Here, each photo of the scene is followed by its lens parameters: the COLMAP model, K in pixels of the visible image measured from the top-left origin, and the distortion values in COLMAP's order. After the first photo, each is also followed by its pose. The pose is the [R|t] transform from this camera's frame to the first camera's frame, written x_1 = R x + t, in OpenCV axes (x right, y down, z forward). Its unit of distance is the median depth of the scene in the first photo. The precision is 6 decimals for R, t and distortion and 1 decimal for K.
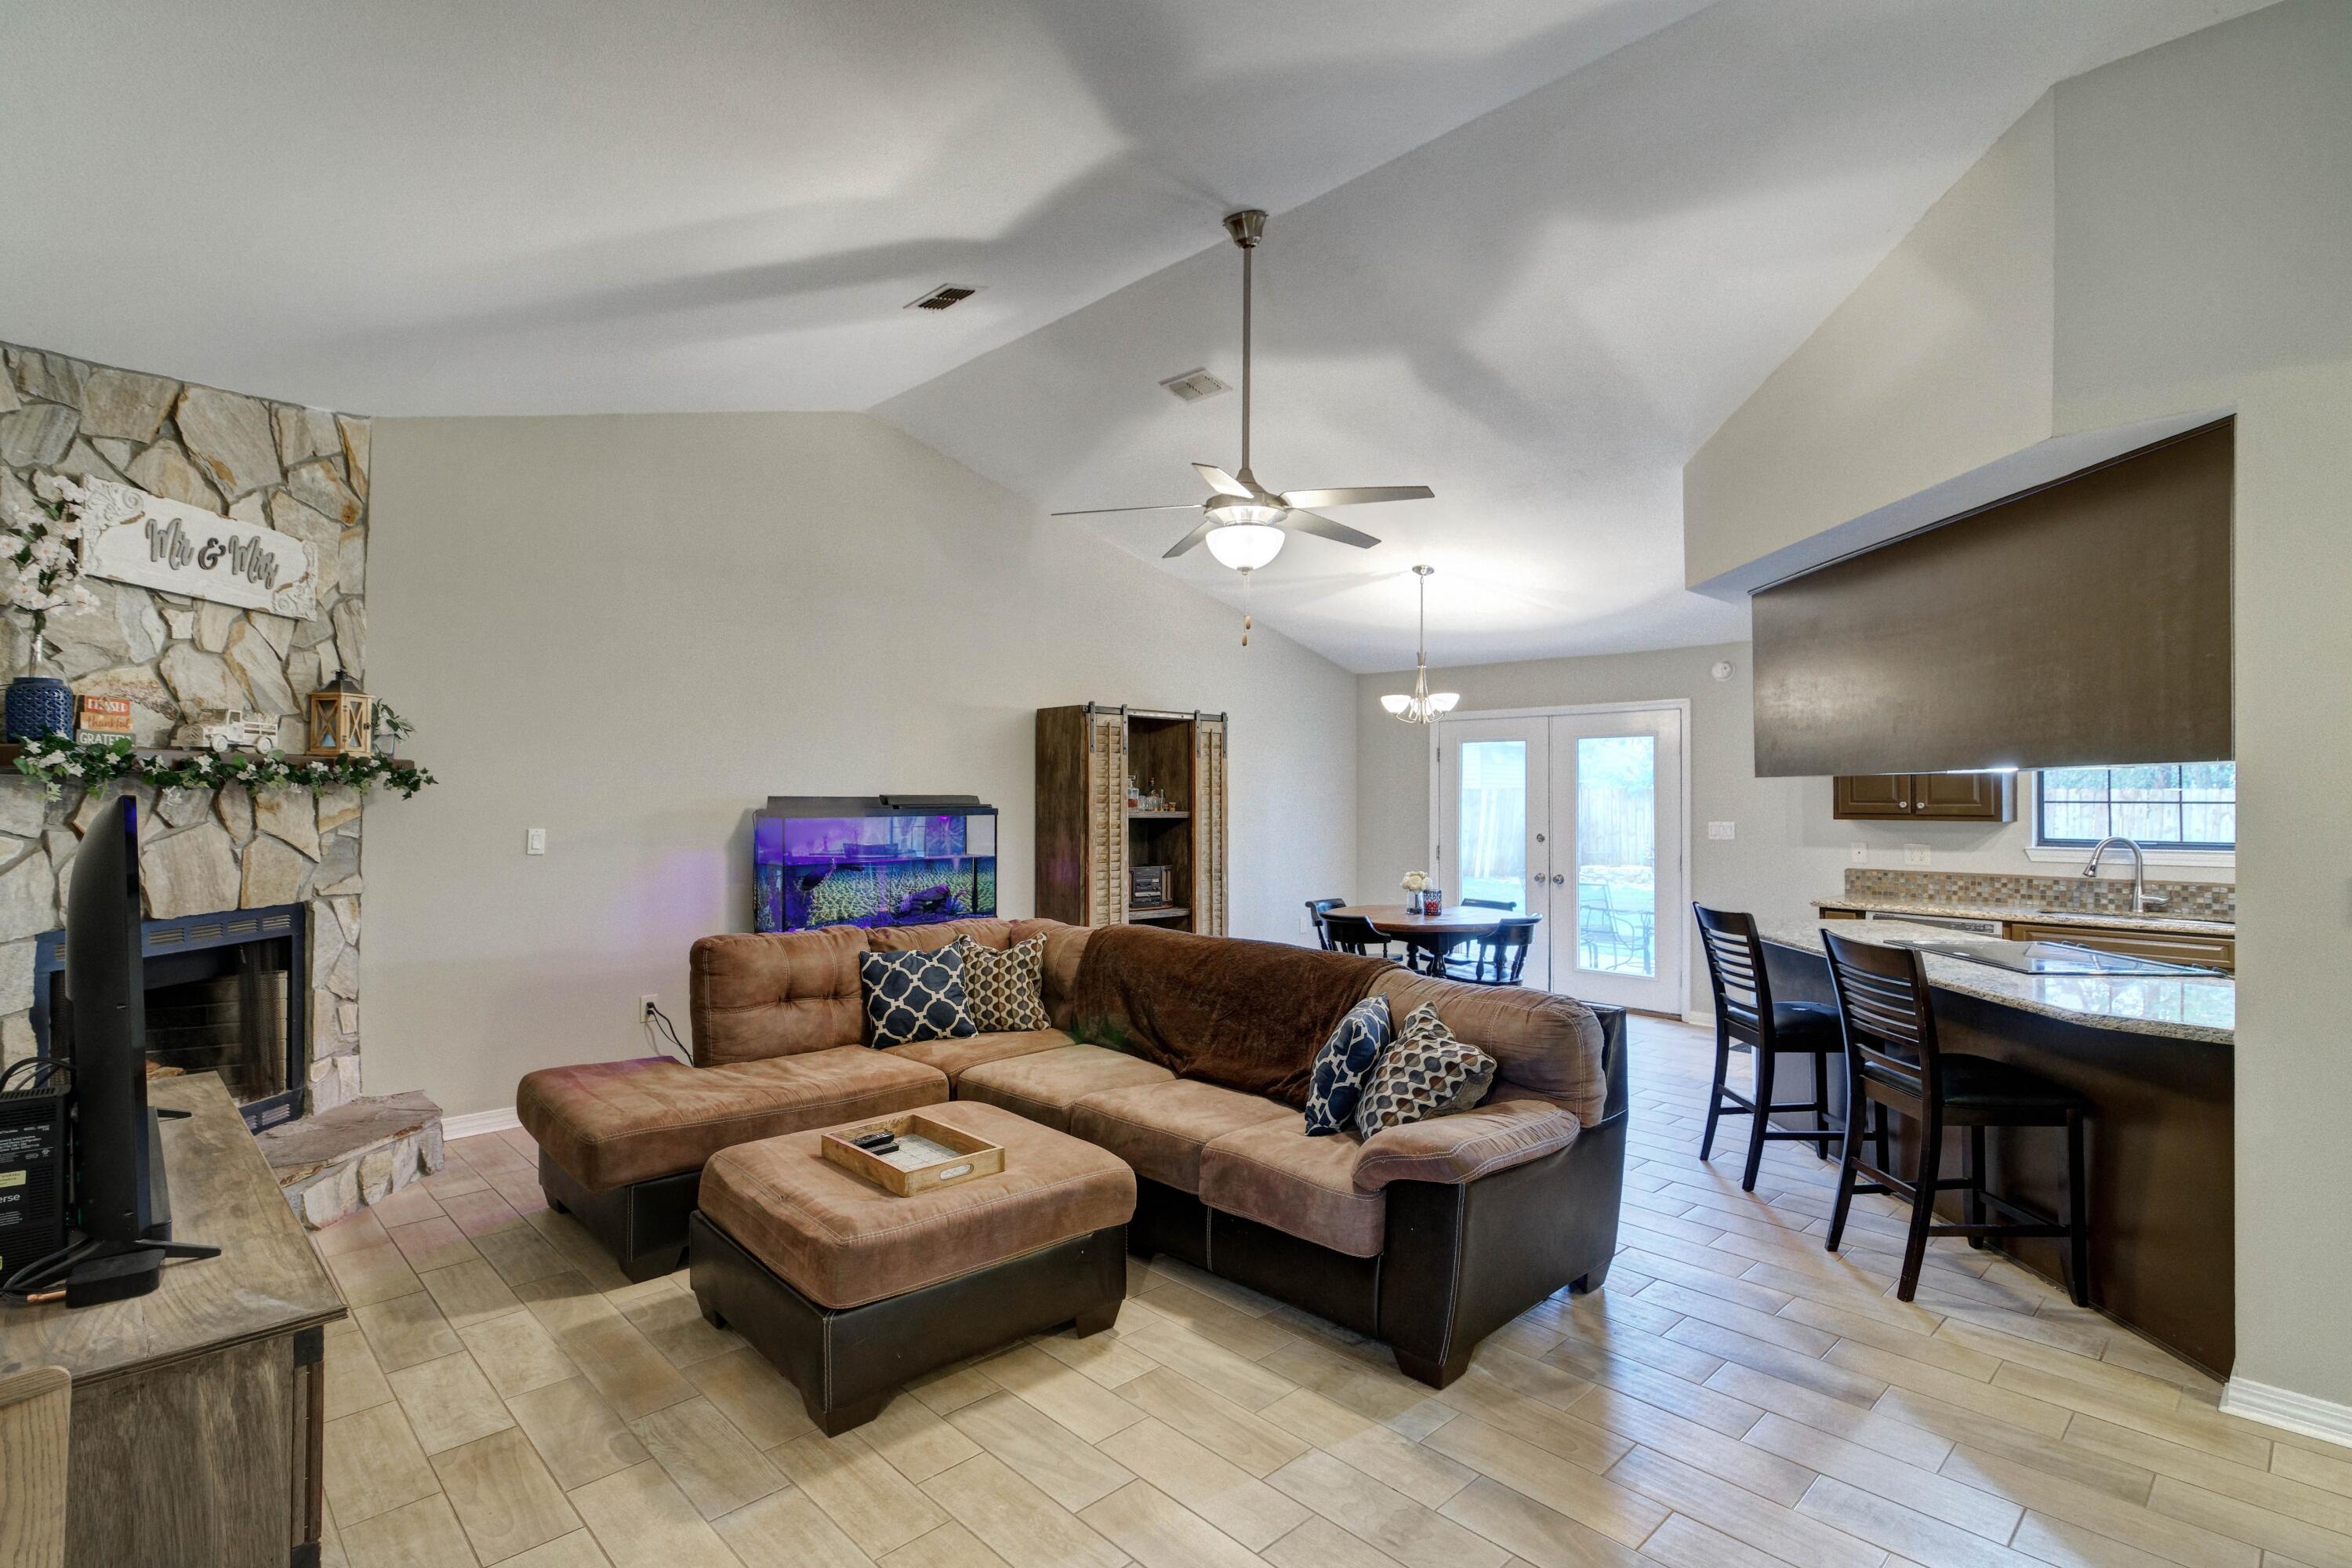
lens RADIAL K [[1135.3, 0, 1174.0], [0, 1135.3, 776.5], [0, 0, 1]] dist [0.010823, -0.001038]
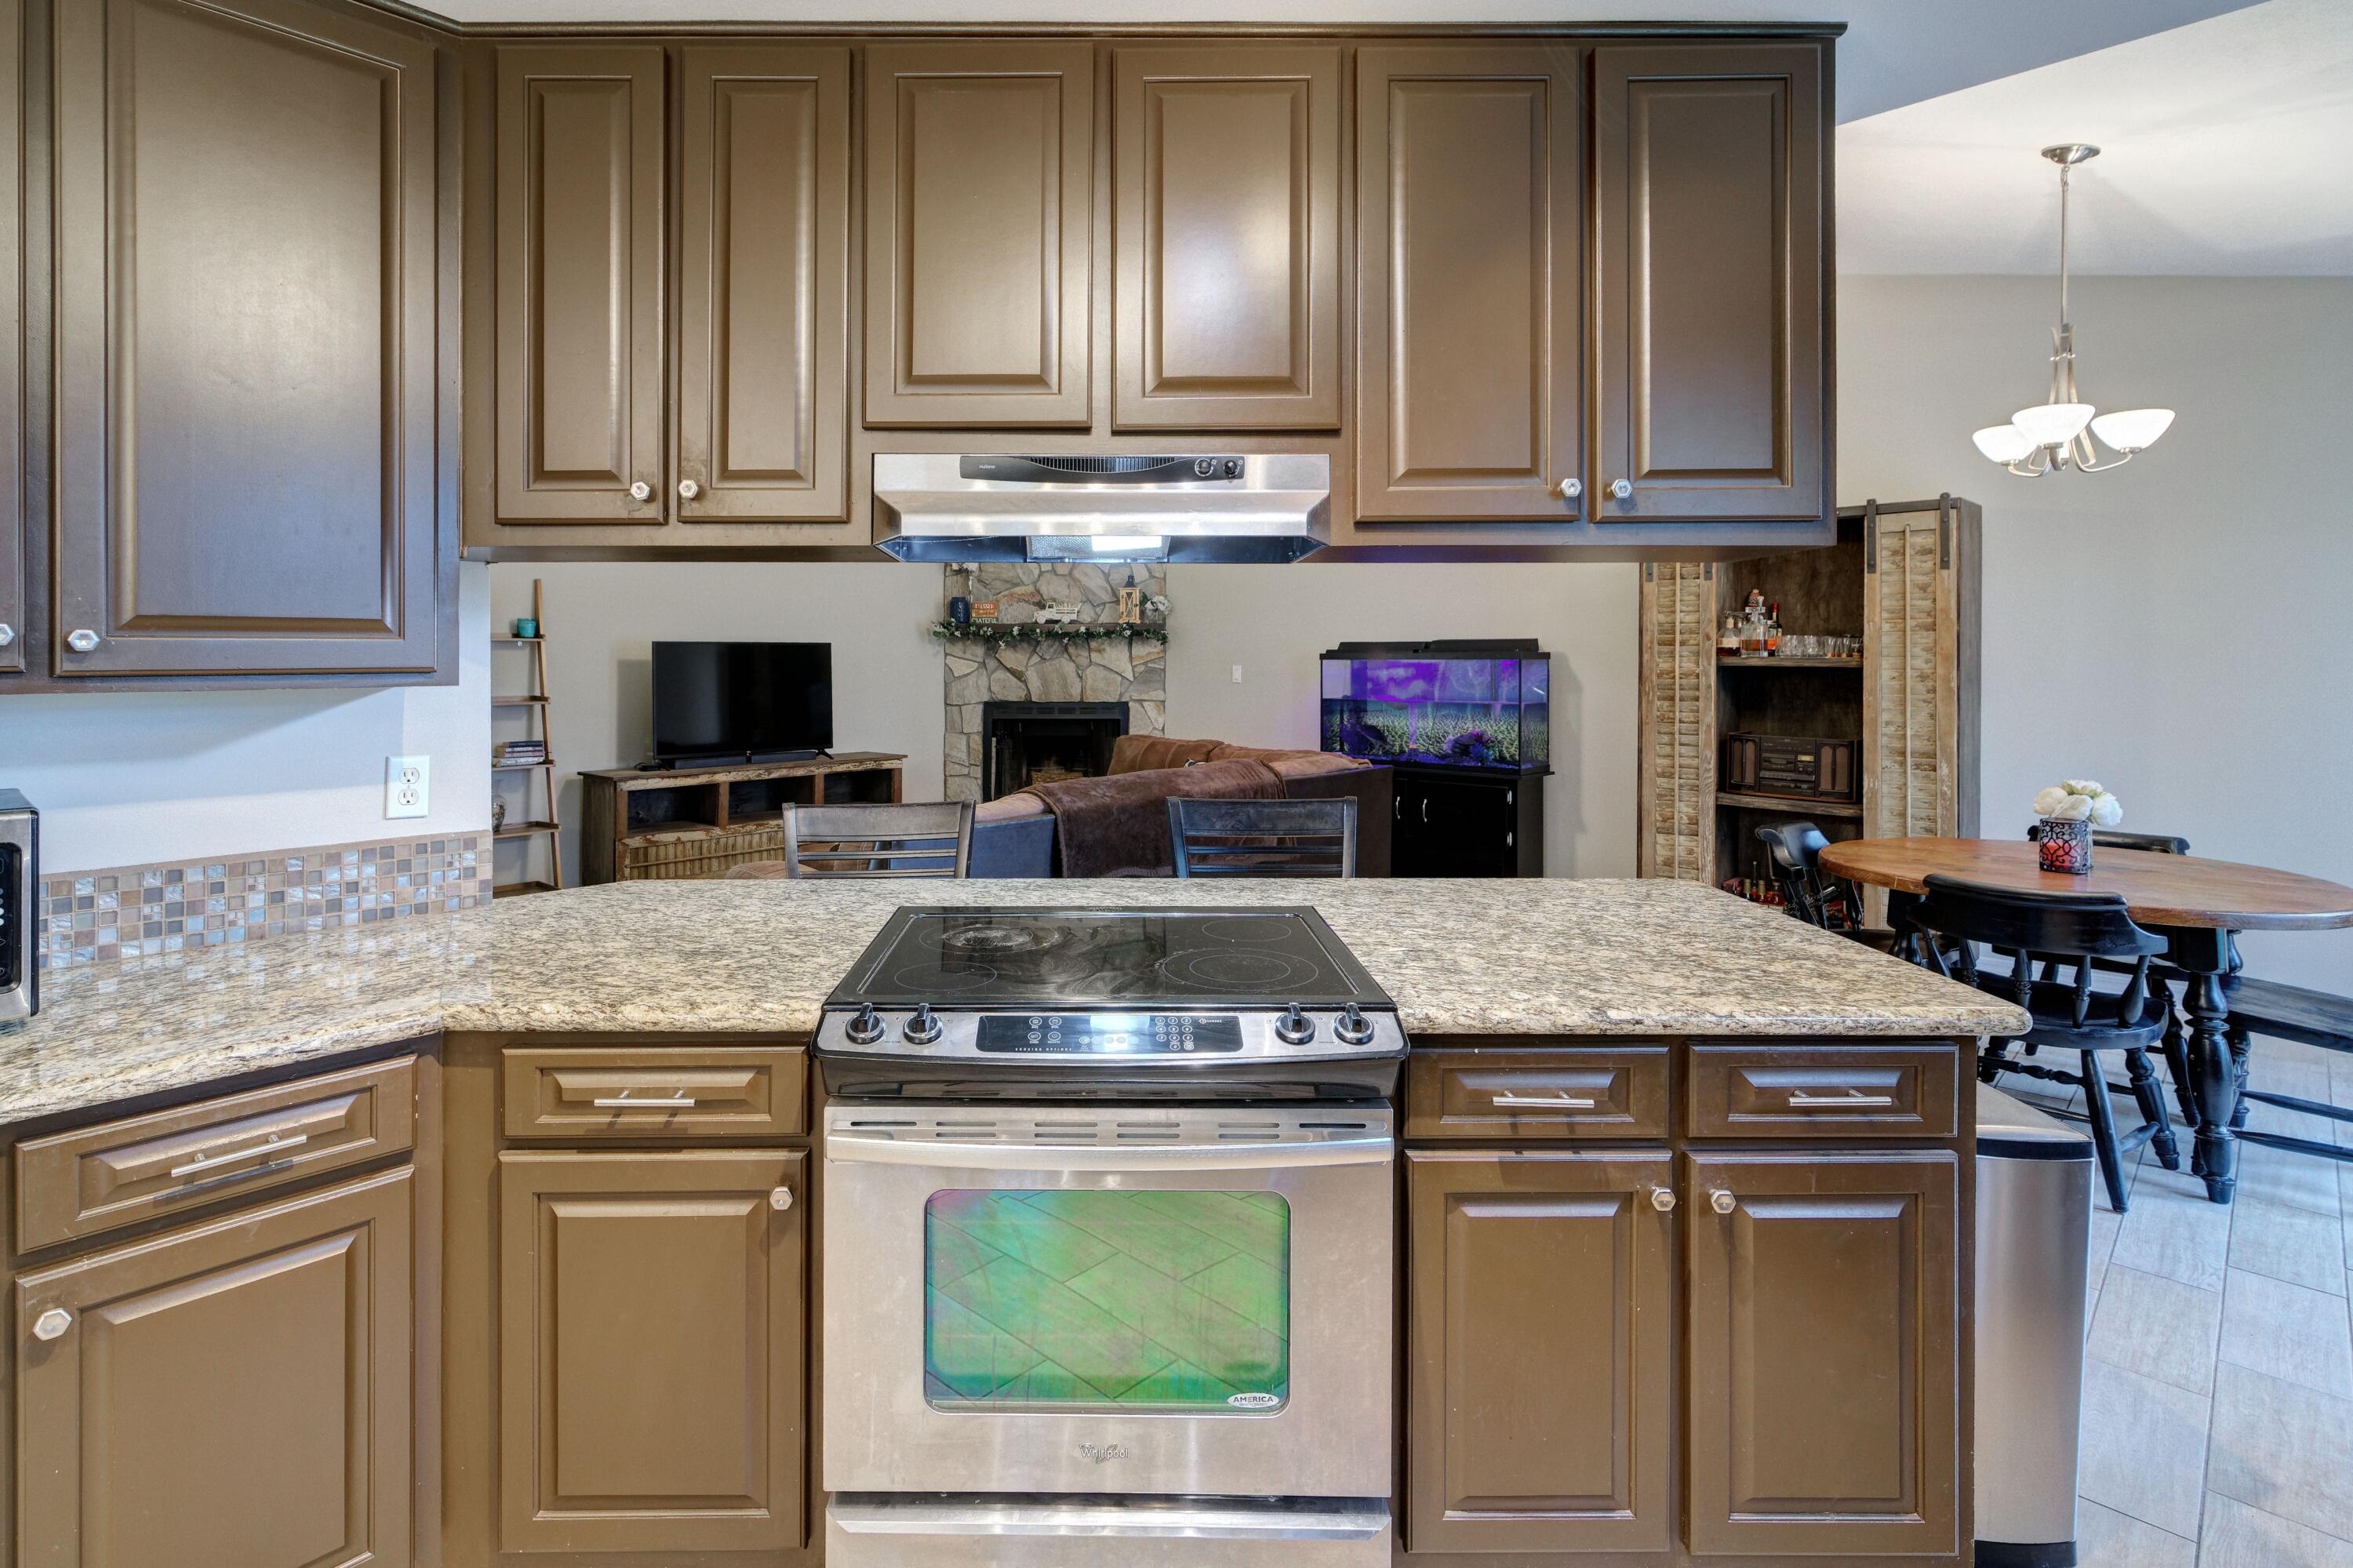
lens RADIAL K [[1160.1, 0, 1078.1], [0, 1160.1, 677.5], [0, 0, 1]] dist [0.004594, -0.000317]
pose [[0.006426, 0.016252, -0.999847, 1.073896], [0.018505, 0.999695, 0.016368, 0.036902], [0.999808, -0.018607, 0.006124, 0.879058]]
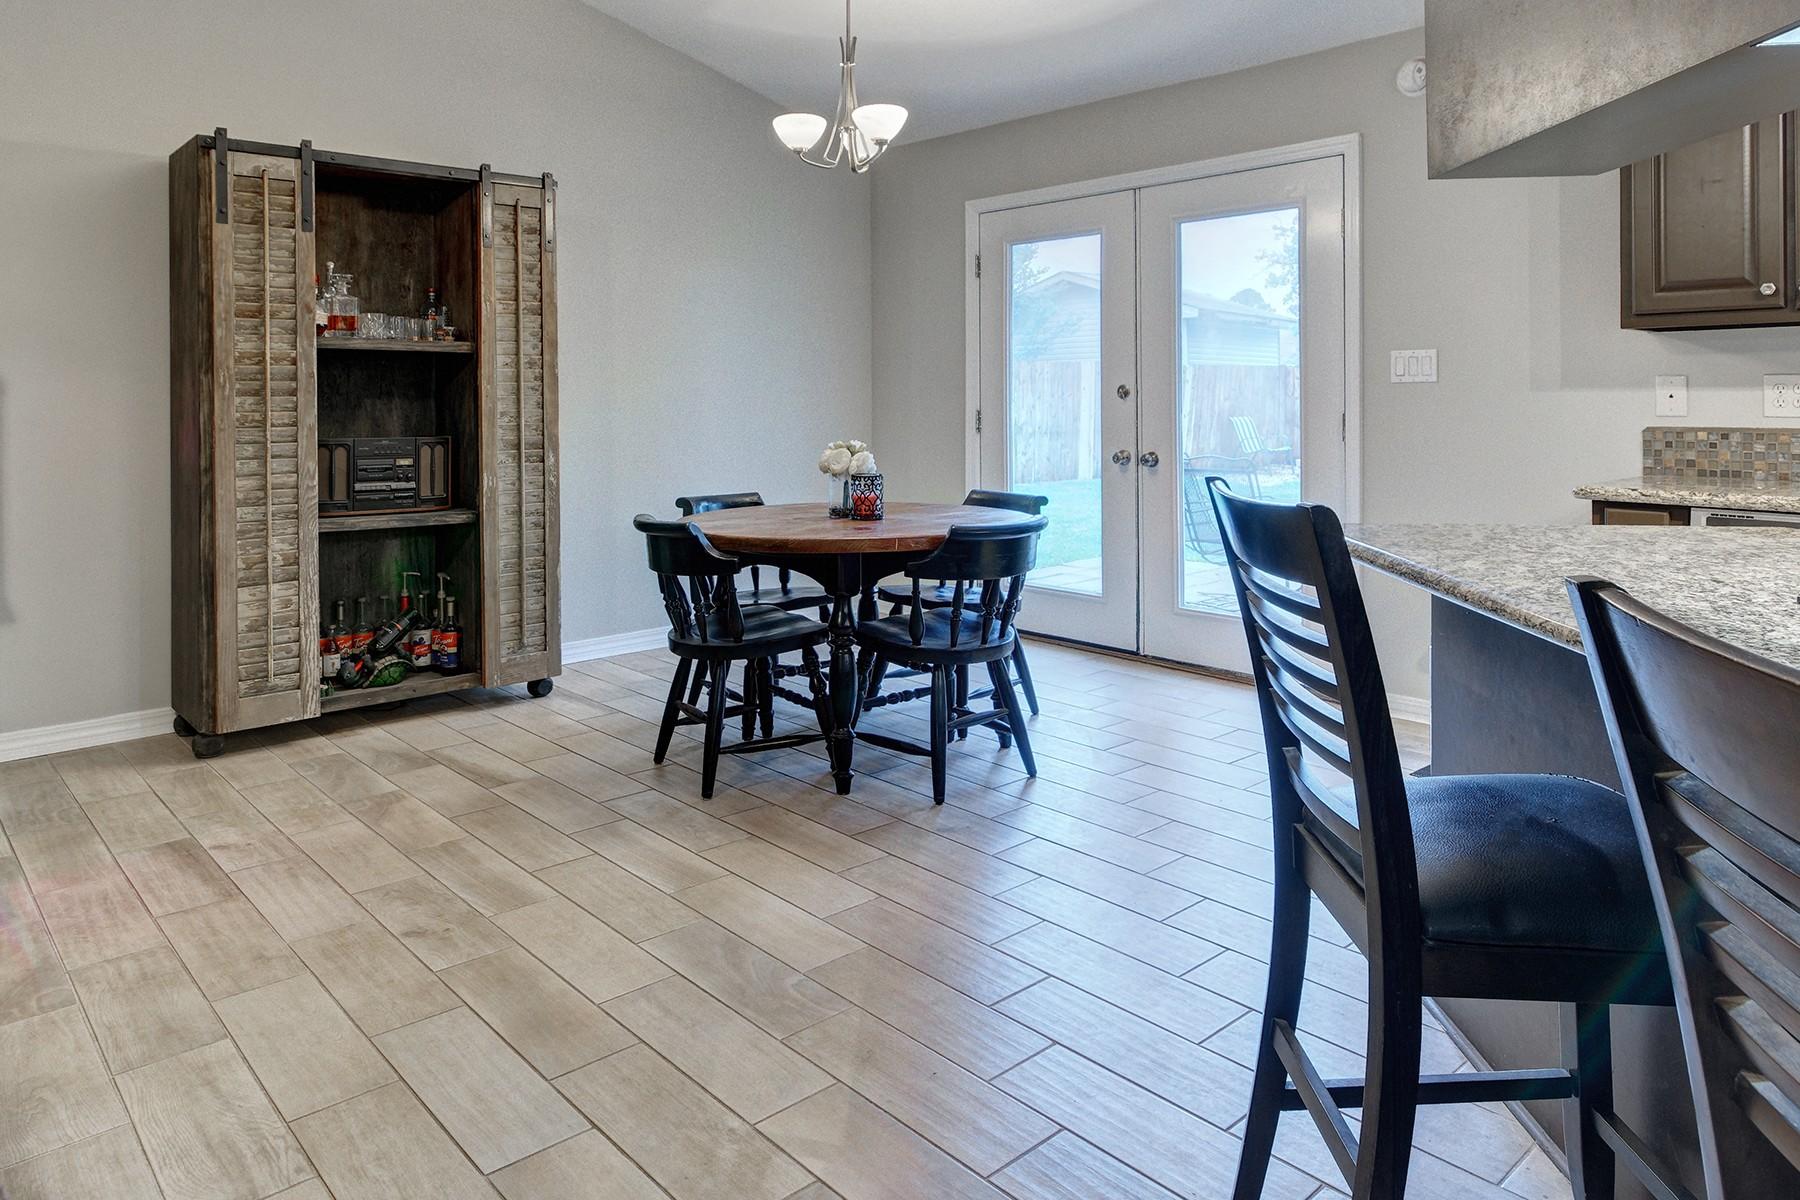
lens RADIAL K [[1173.9, 0, 867.2], [0, 1173.9, 401.2], [0, 0, 1]] dist [0.005823, -0.003092]
pose [[0.999227, -0.007890, -0.038516, 0.376193], [0.008689, 0.999750, 0.020605, 0.080570], [0.038344, -0.020924, 0.999046, 0.662588]]
